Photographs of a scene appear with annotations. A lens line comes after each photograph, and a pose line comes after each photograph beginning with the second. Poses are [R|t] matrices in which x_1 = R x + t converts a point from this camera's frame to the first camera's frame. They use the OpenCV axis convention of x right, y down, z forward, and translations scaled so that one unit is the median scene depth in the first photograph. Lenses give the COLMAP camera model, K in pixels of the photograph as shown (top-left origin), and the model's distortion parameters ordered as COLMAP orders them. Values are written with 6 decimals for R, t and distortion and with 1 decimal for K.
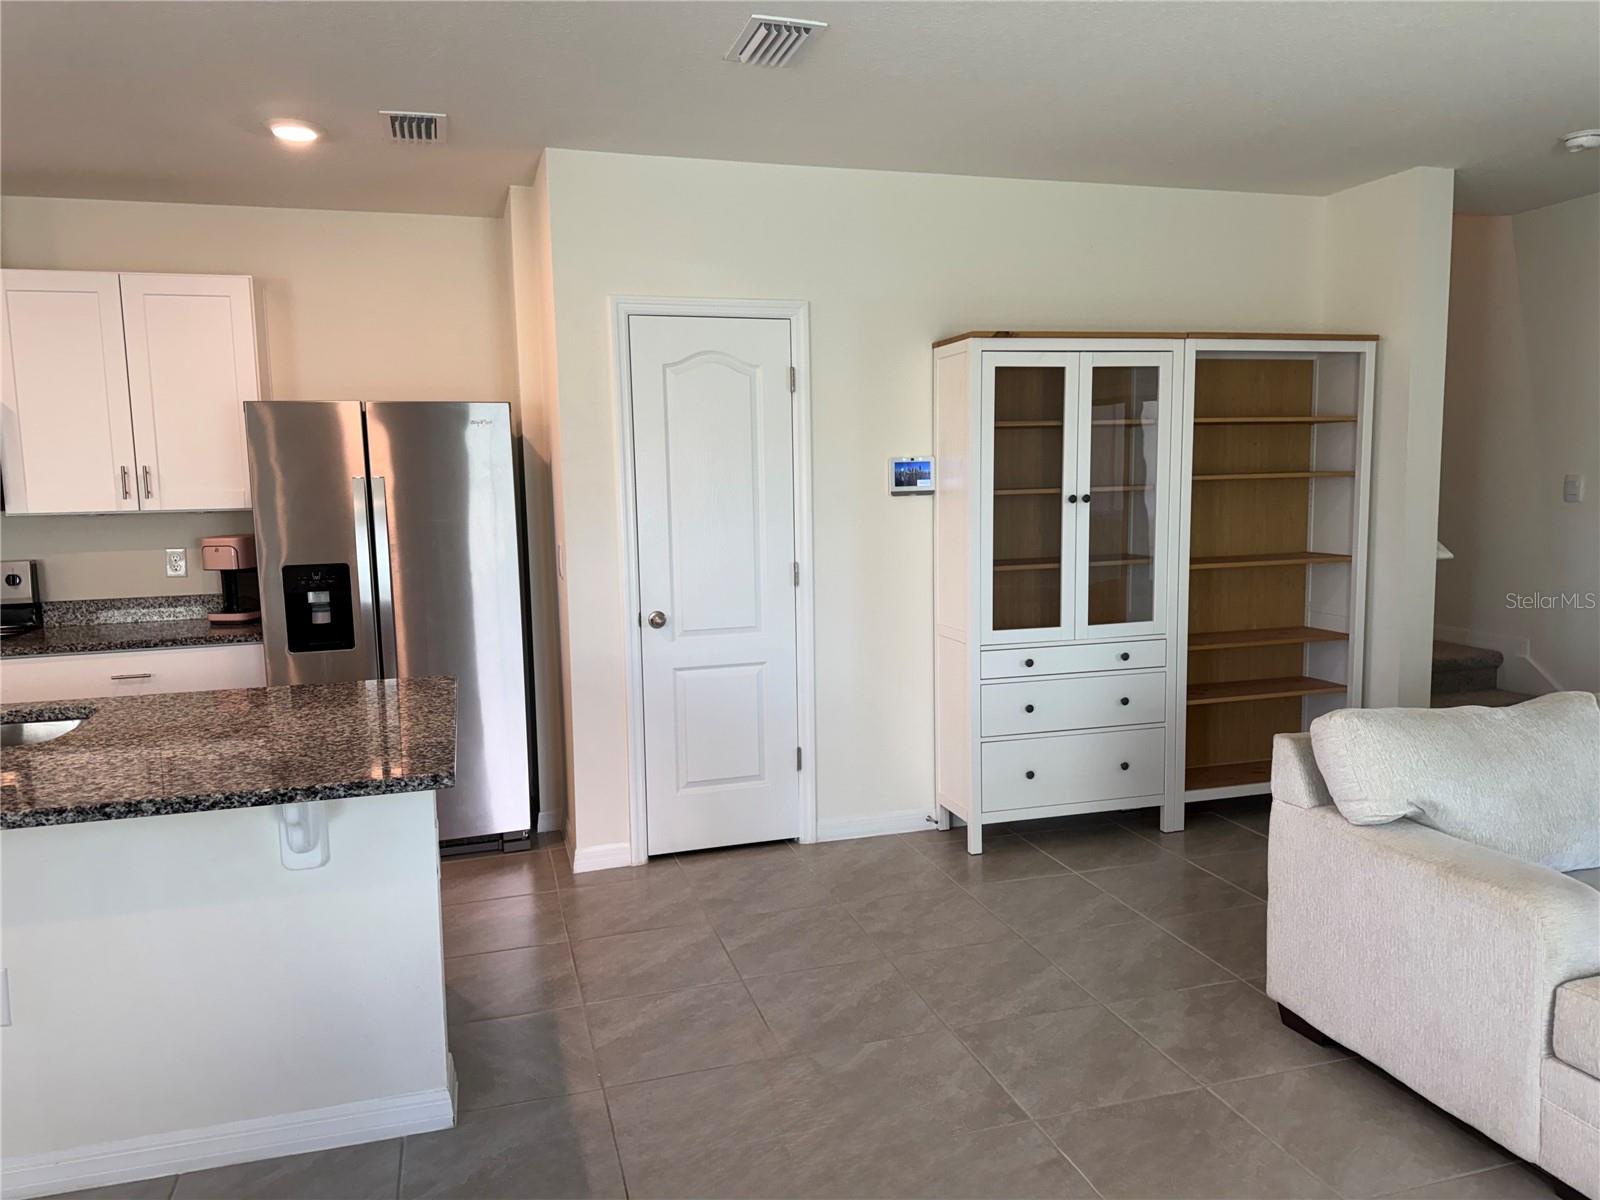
lens RADIAL K [[1124.3, 0, 798.7], [0, 1124.3, 602.2], [0, 0, 1]] dist [0.054551, -0.070703]
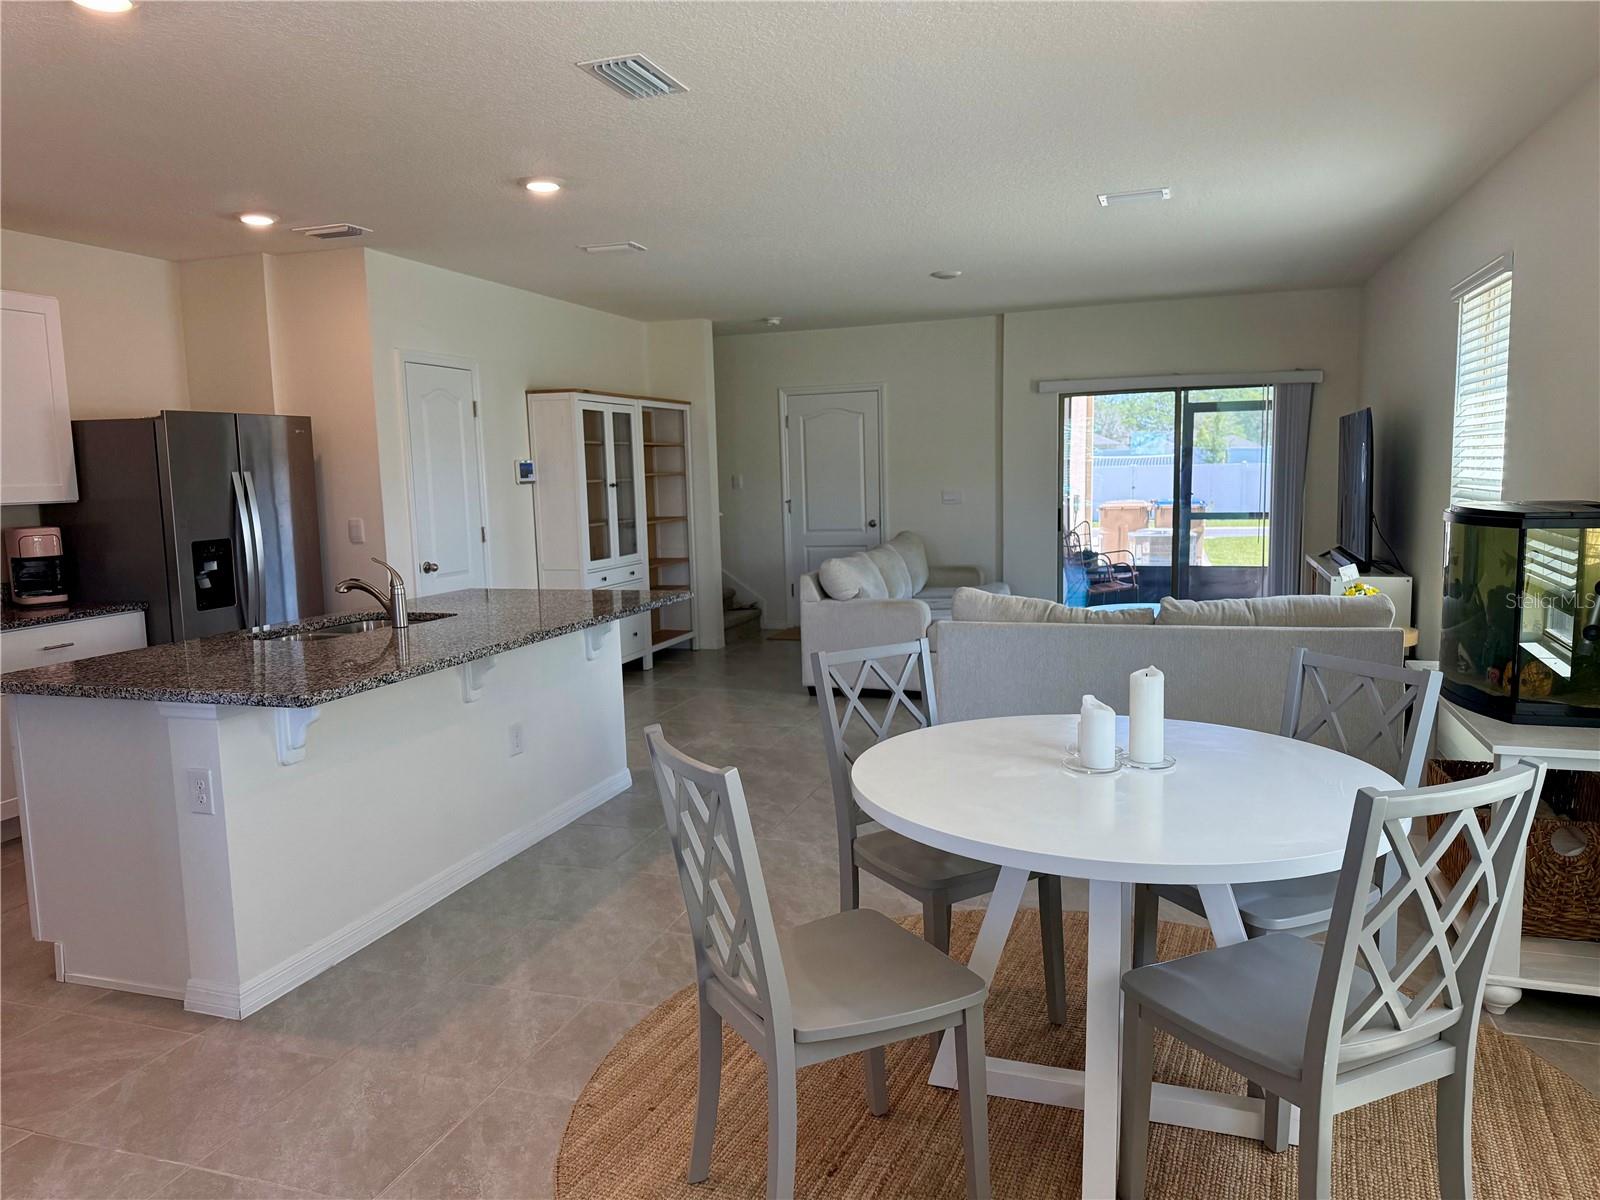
lens RADIAL K [[1124.3, 0, 789.9], [0, 1124.3, 614.4], [0, 0, 1]] dist [0.054551, -0.070703]
pose [[0.574215, -0.100690, 0.812489, -1.046685], [0.106380, 0.993171, 0.047899, 0.055086], [-0.811764, 0.058929, 0.581005, -0.248403]]
